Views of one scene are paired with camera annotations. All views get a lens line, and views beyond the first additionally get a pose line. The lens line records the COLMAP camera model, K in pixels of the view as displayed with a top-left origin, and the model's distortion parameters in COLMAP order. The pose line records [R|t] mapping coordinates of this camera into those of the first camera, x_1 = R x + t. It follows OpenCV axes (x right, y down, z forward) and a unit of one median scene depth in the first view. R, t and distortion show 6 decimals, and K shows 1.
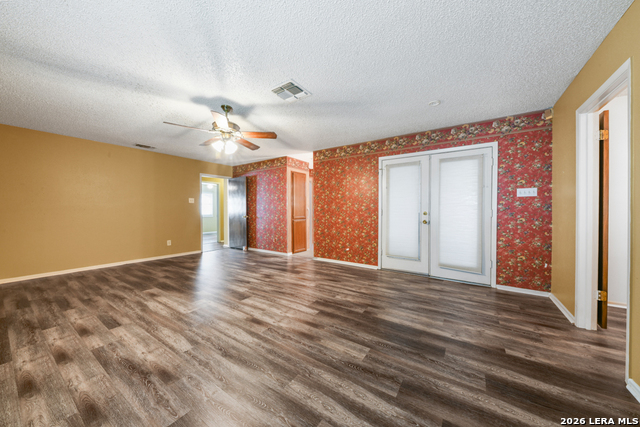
lens RADIAL K [[216.2, 0, 320.0], [0, 216.2, 214.8], [0, 0, 1]] dist [0.000198, -0.003406]
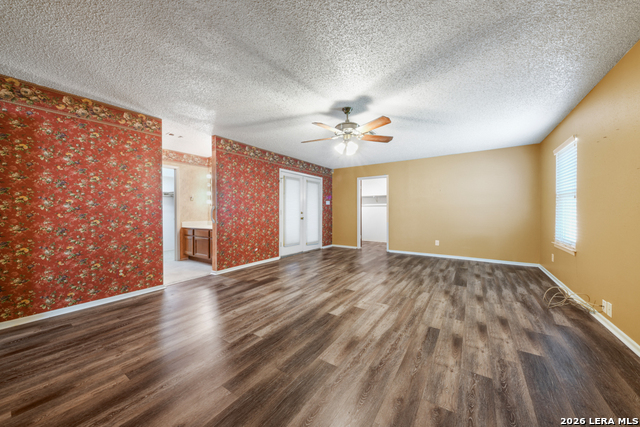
lens RADIAL K [[216.2, 0, 320.0], [0, 216.2, 214.8], [0, 0, 1]] dist [0.000198, -0.003406]
pose [[0.042476, -0.018540, 0.998925, -1.342099], [0.025861, 0.999513, 0.017452, -0.020421], [-0.998763, 0.025092, 0.042934, 1.008962]]
